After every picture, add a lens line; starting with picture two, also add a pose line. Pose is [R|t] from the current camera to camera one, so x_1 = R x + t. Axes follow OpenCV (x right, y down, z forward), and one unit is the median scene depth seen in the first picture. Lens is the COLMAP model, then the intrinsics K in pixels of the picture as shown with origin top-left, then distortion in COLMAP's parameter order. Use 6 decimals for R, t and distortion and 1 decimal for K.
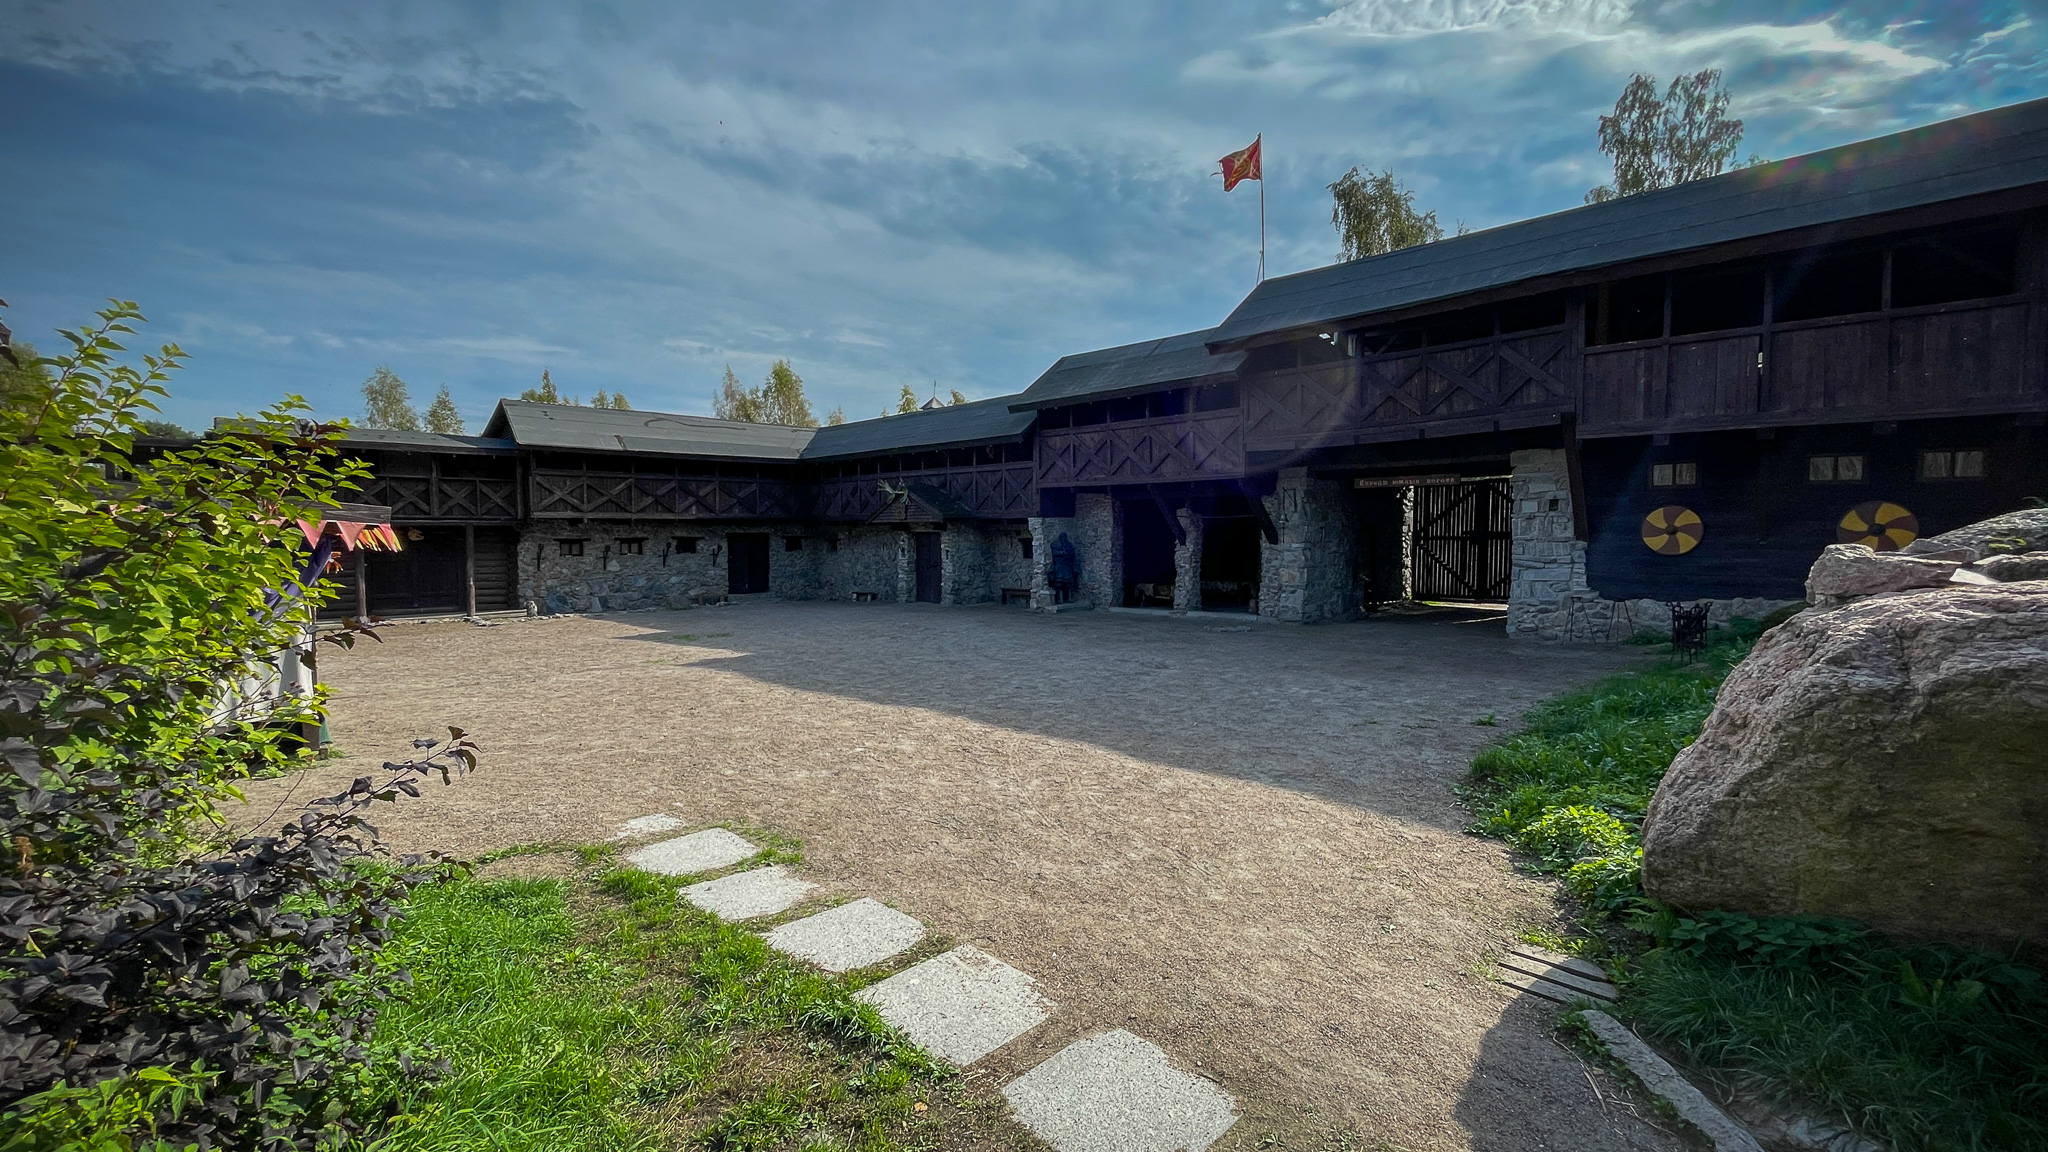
lens RADIAL K [[834.0, 0, 1024.0], [0, 834.0, 576.0], [0, 0, 1]] dist [-0.001497, 0.000001]
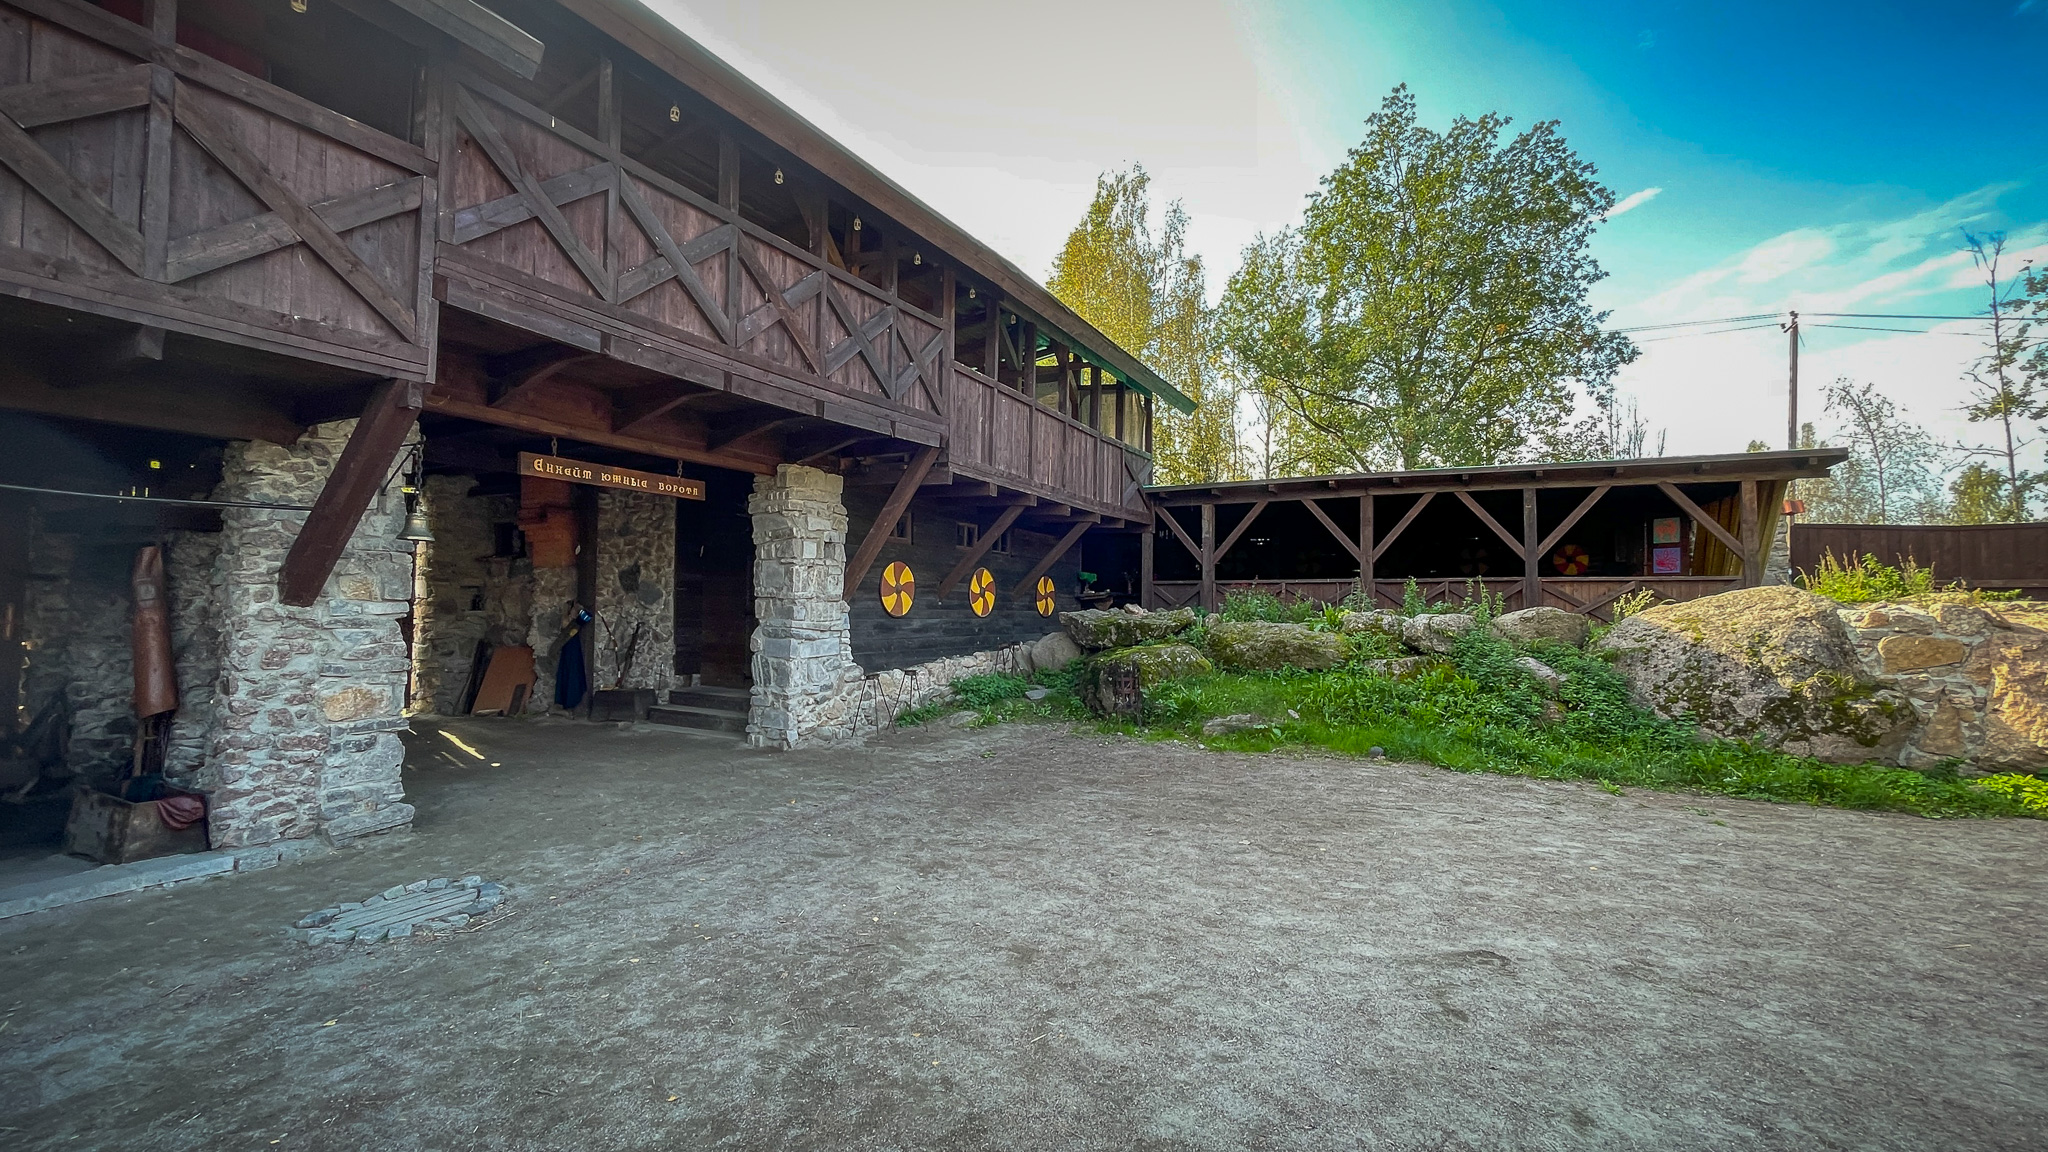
lens RADIAL K [[834.0, 0, 1024.0], [0, 834.0, 576.0], [0, 0, 1]] dist [-0.001497, 0.000001]
pose [[-0.278187, 0.032501, 0.959977, -0.065768], [0.035958, 0.999079, -0.023404, -0.026507], [-0.959854, 0.028008, -0.279100, 0.687429]]
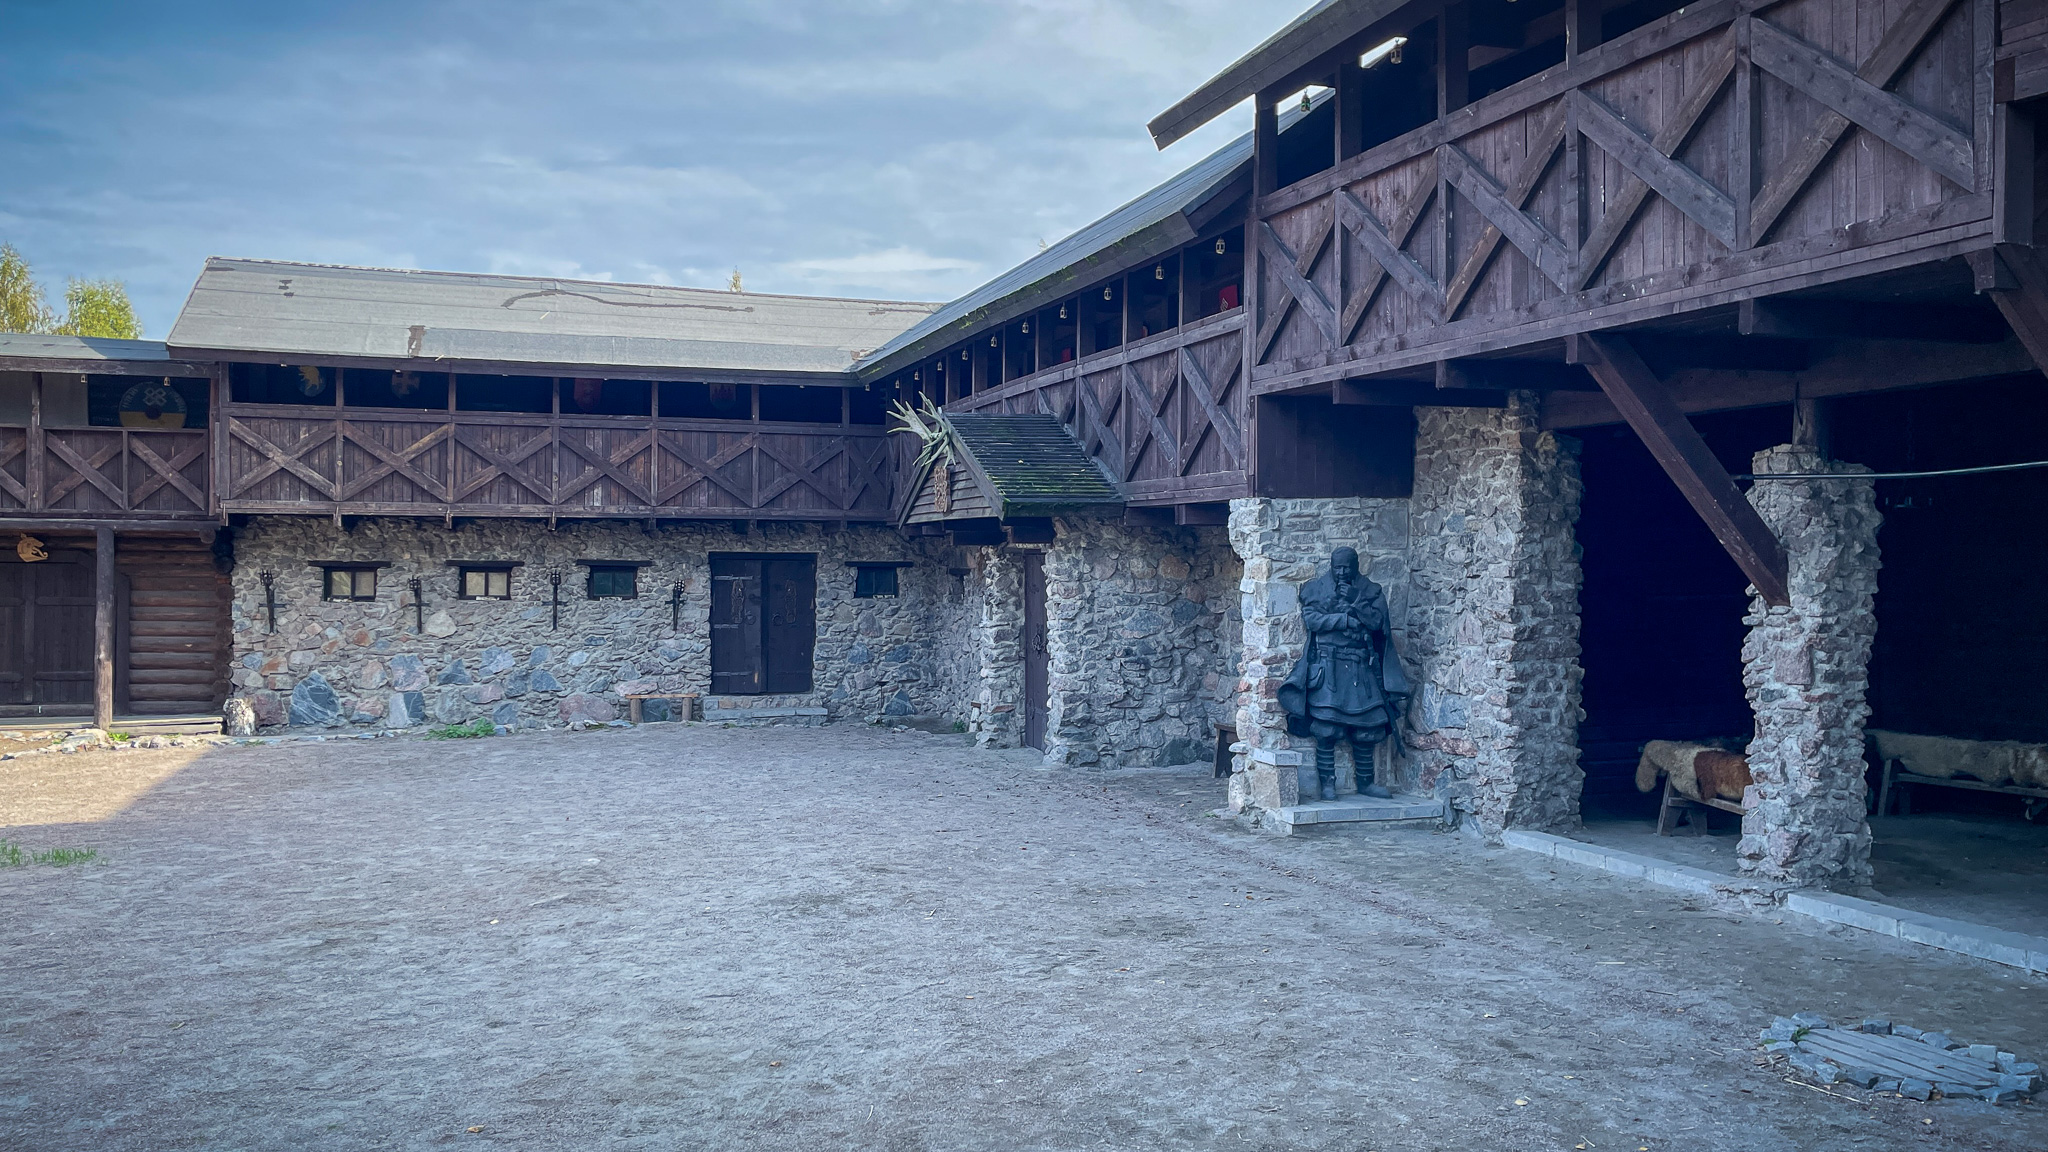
lens RADIAL K [[1536.7, 0, 1024.0], [0, 1536.7, 576.0], [0, 0, 1]] dist [0.115525, -0.143148]
pose [[0.903025, 0.011622, -0.429431, 0.170961], [-0.030502, 0.998846, -0.037109, -0.019583], [0.428504, 0.046609, 0.902337, 0.464791]]
